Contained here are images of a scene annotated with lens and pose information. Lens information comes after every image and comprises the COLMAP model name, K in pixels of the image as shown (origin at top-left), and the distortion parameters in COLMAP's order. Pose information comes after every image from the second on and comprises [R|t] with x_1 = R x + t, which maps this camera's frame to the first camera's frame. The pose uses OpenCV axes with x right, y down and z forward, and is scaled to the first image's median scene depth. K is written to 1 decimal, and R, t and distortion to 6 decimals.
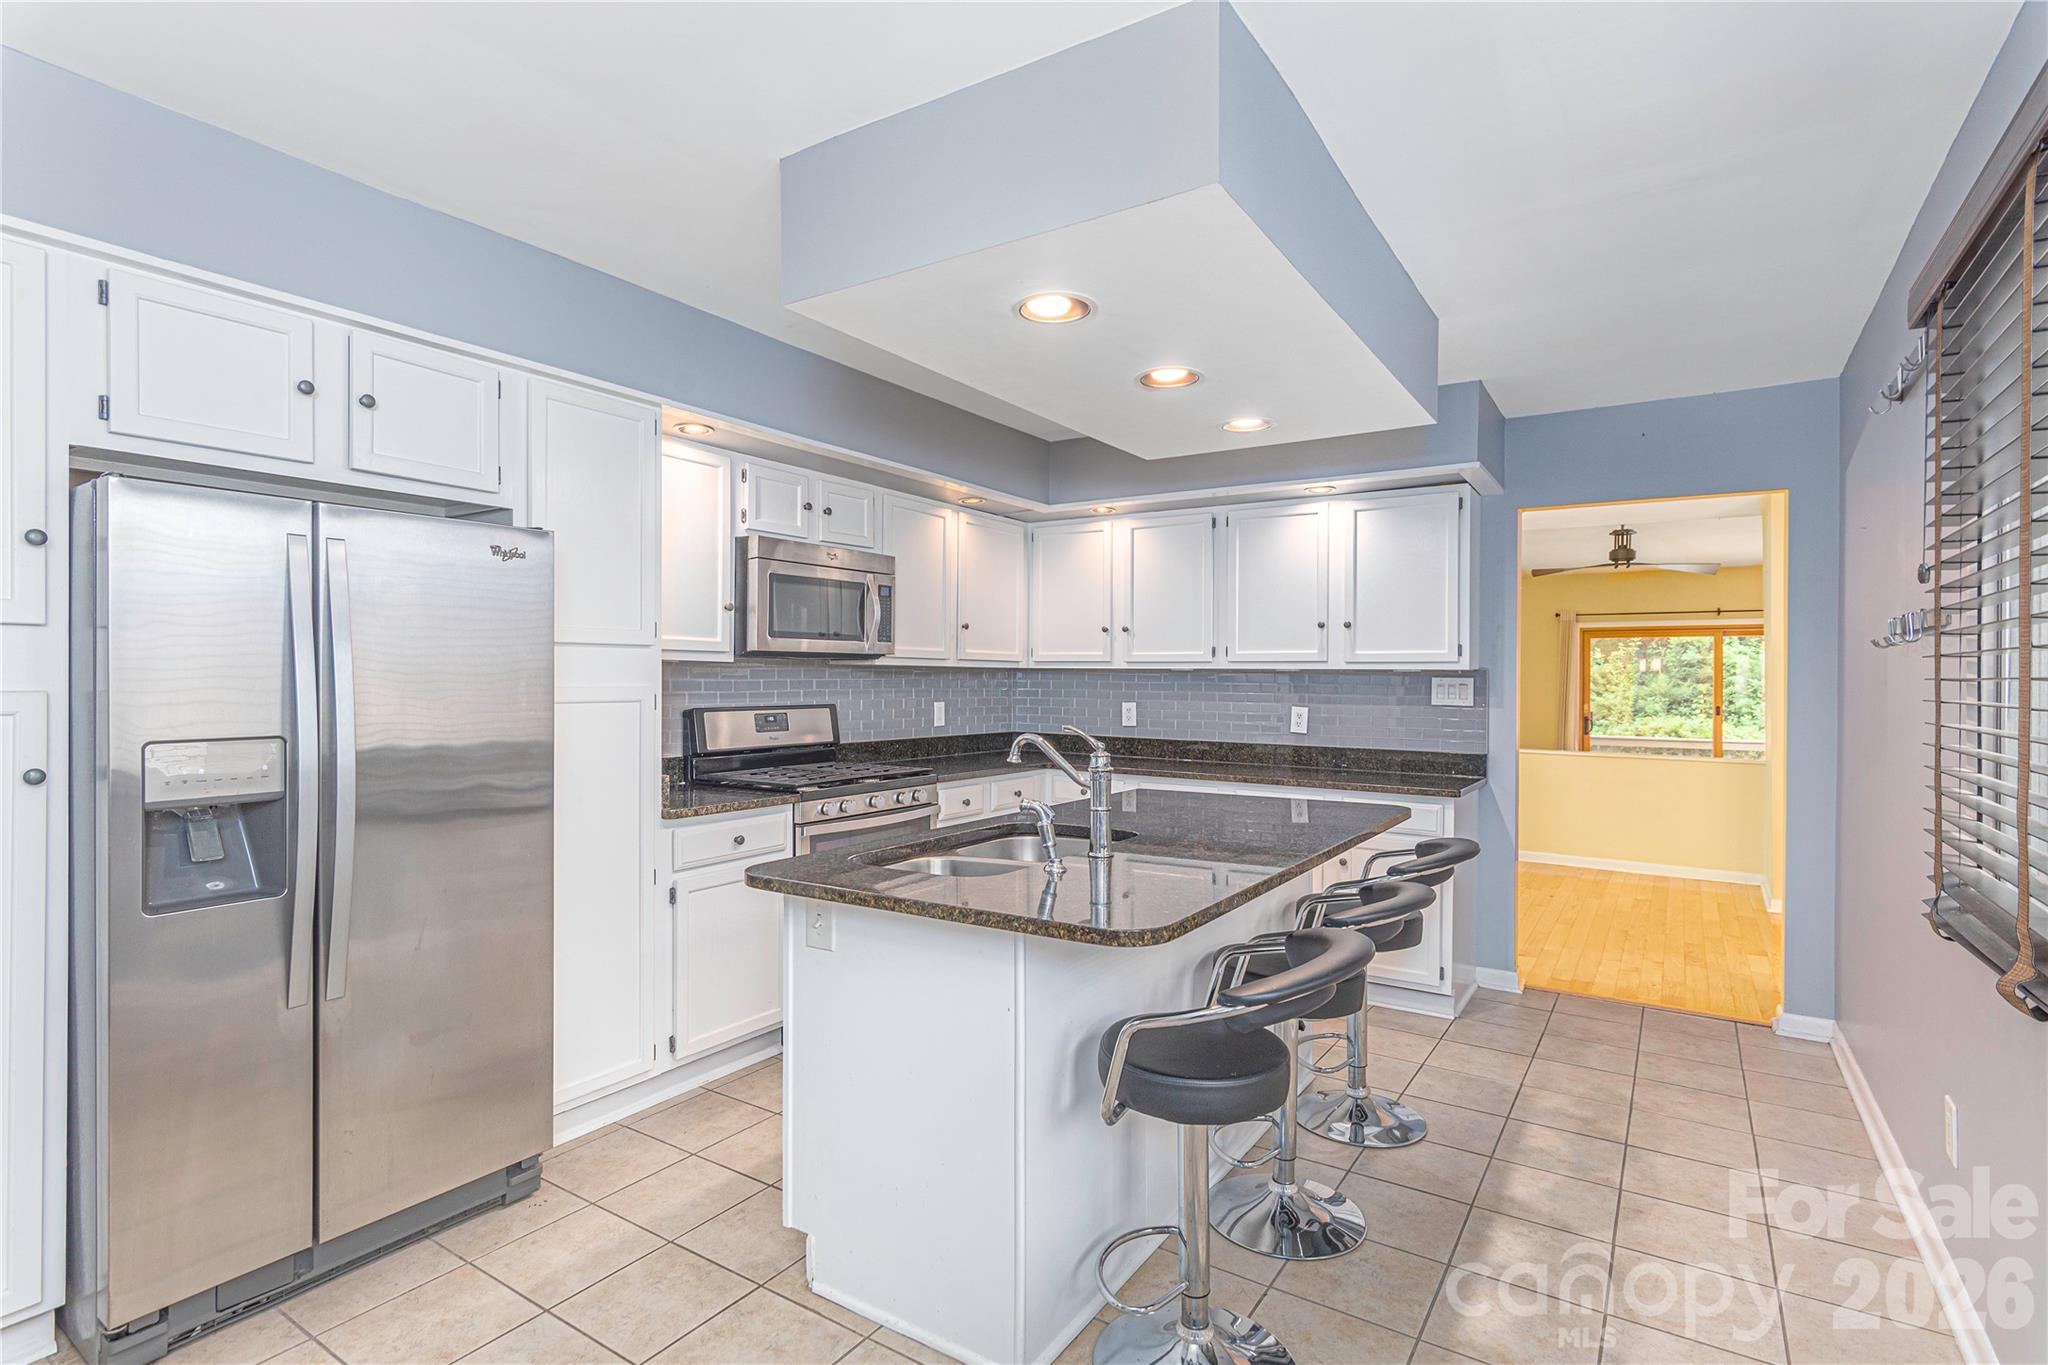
lens RADIAL K [[1009.4, 0, 1018.4], [0, 1009.4, 682.2], [0, 0, 1]] dist [0.002210, -0.001053]
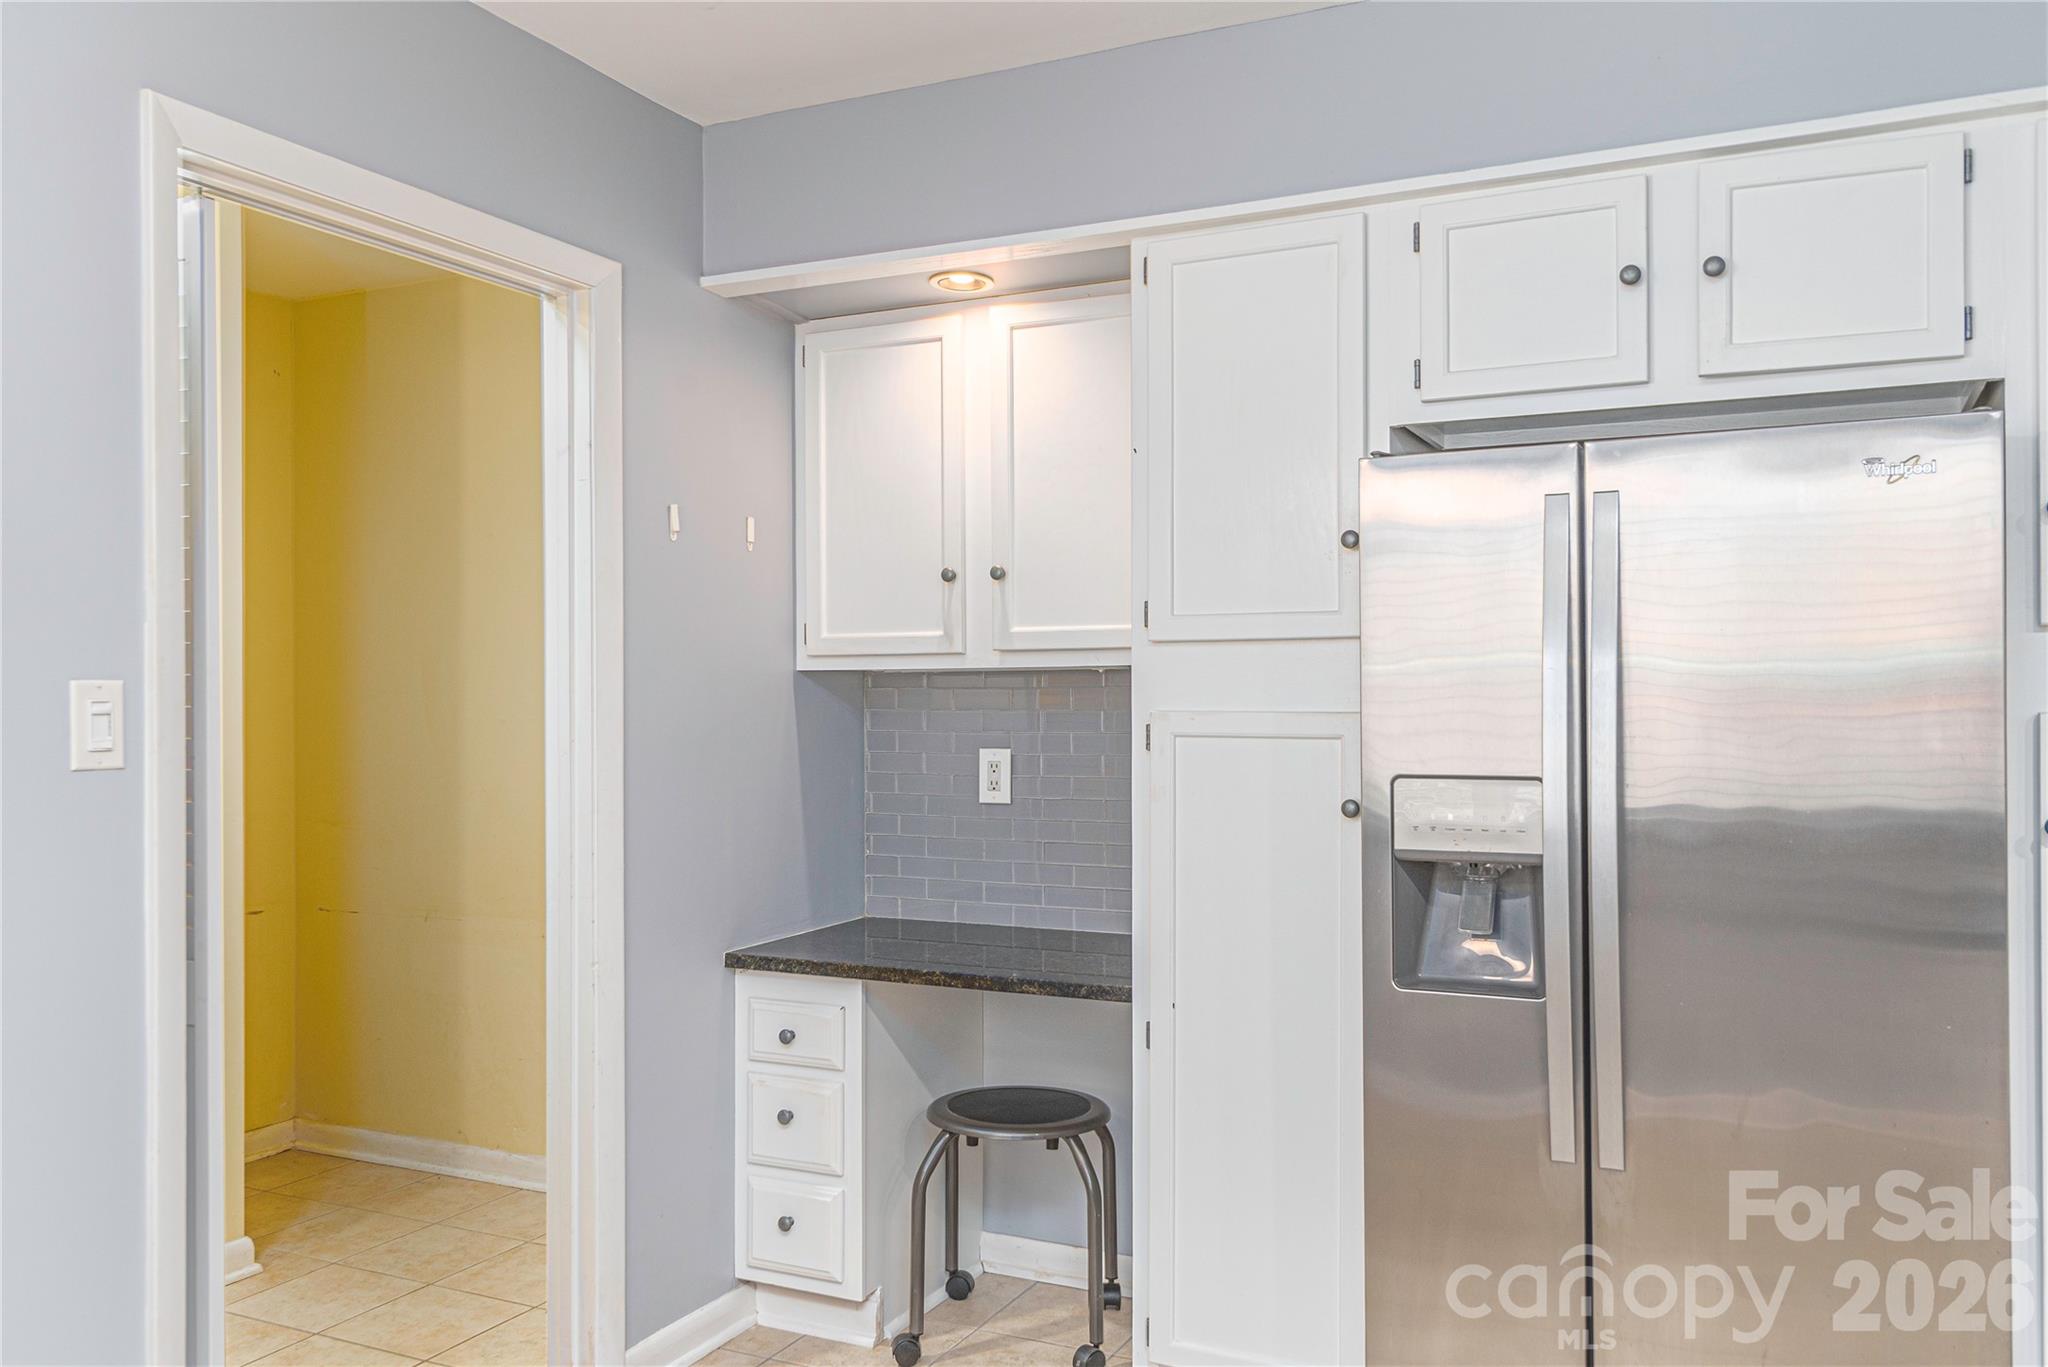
lens RADIAL K [[1652.9, 0, 1020.2], [0, 1652.9, 687.3], [0, 0, 1]] dist [-0.005303, -0.002424]
pose [[0.129894, -0.009096, -0.991486, 0.393371], [-0.000516, 0.999957, -0.009241, 0.000244], [0.991528, 0.001712, 0.129884, 0.480470]]
